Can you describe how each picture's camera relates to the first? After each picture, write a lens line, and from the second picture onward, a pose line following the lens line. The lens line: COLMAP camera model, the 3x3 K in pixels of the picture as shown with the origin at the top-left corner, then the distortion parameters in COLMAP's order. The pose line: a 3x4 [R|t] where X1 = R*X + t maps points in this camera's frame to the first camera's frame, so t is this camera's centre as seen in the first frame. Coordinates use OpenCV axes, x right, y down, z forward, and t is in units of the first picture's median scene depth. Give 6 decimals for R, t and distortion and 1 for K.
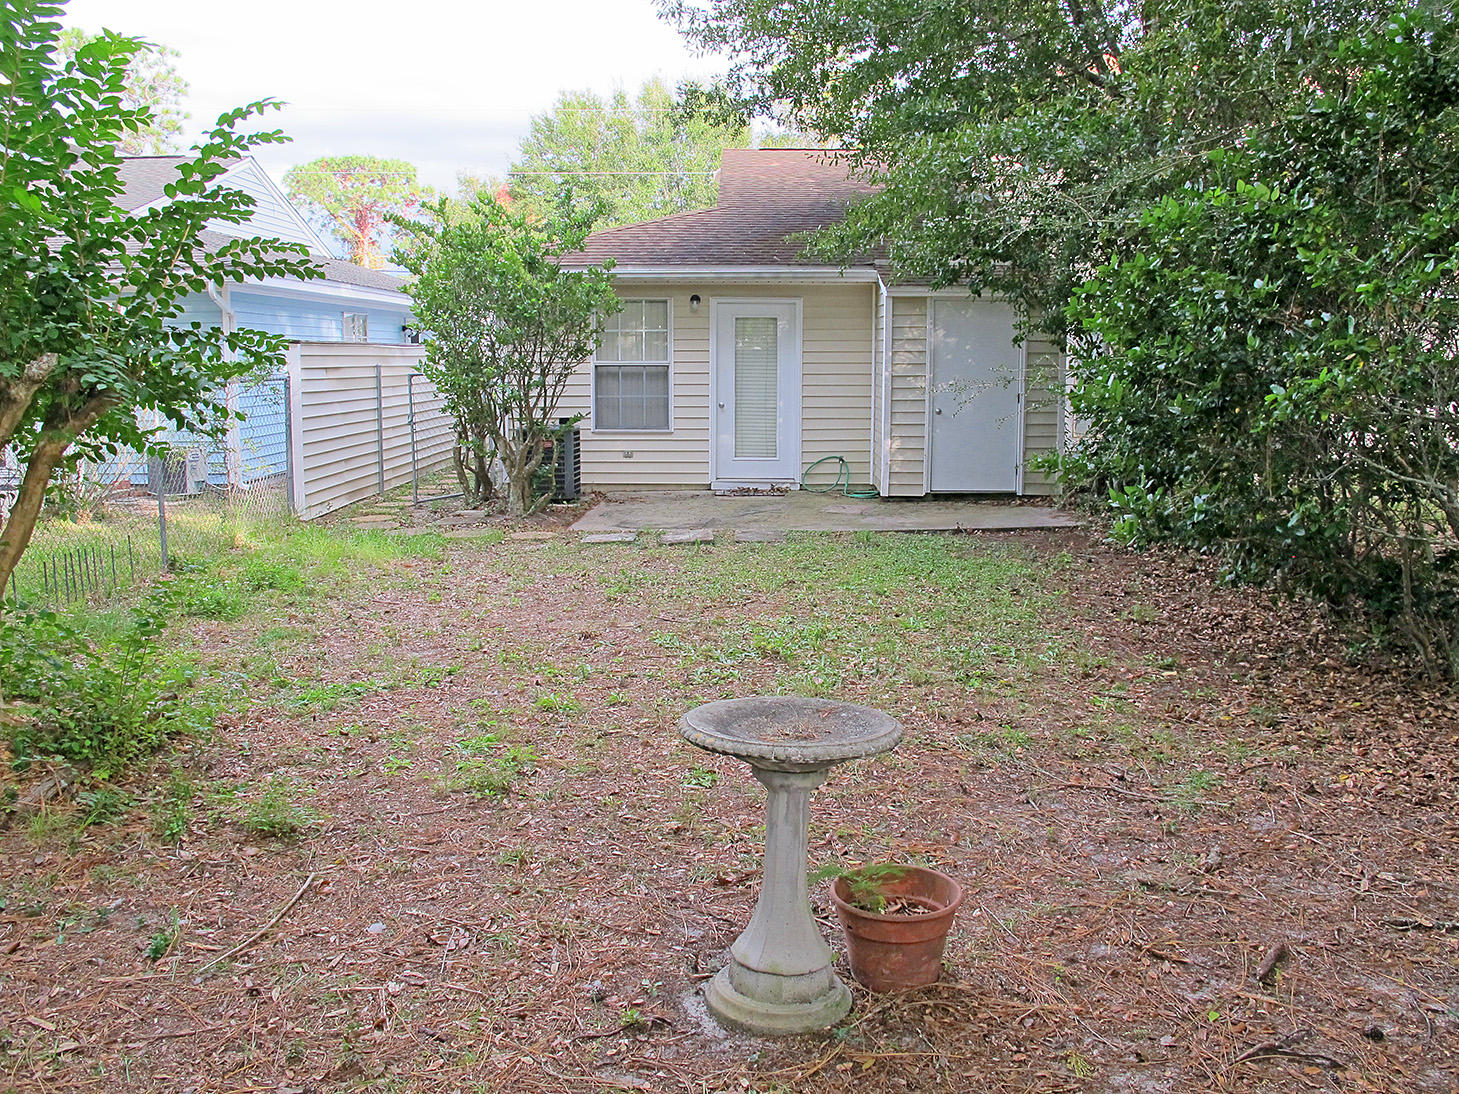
lens RADIAL K [[1227.5, 0, 734.3], [0, 1227.5, 553.4], [0, 0, 1]] dist [-0.134027, 0.080810]
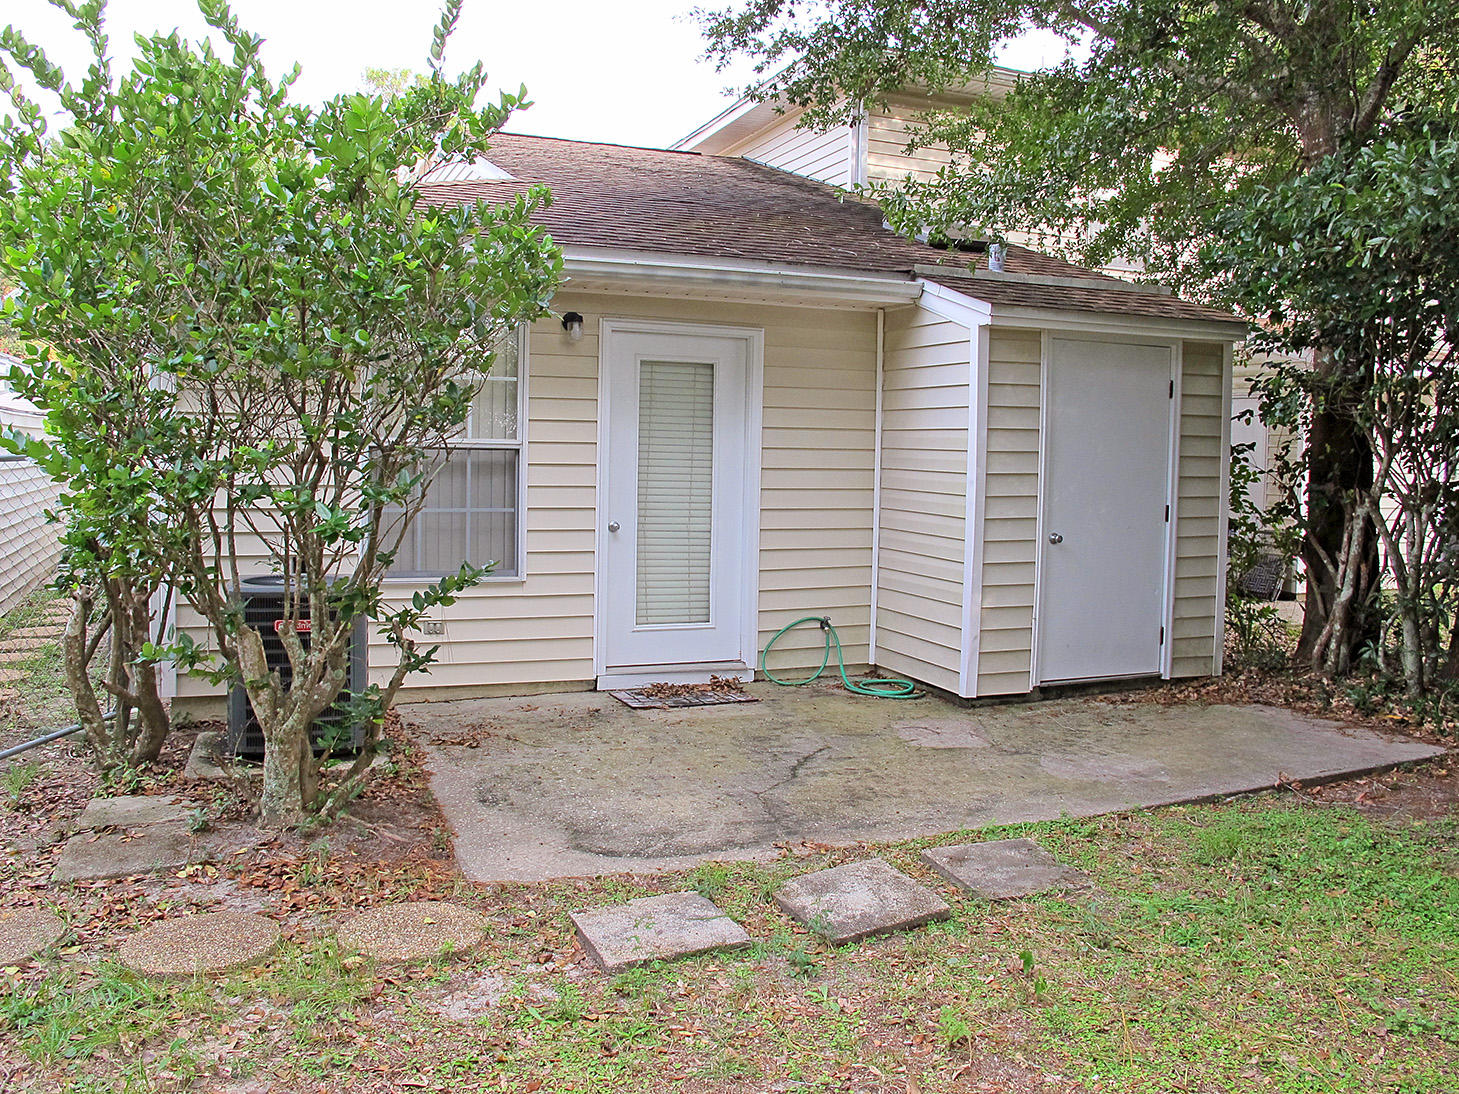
lens RADIAL K [[1227.5, 0, 724.0], [0, 1227.5, 532.1], [0, 0, 1]] dist [-0.134027, 0.080810]
pose [[0.922746, -0.009227, 0.385299, -0.169427], [0.044484, 0.995582, -0.082692, -0.074404], [-0.382833, 0.093443, 0.919080, 0.510547]]
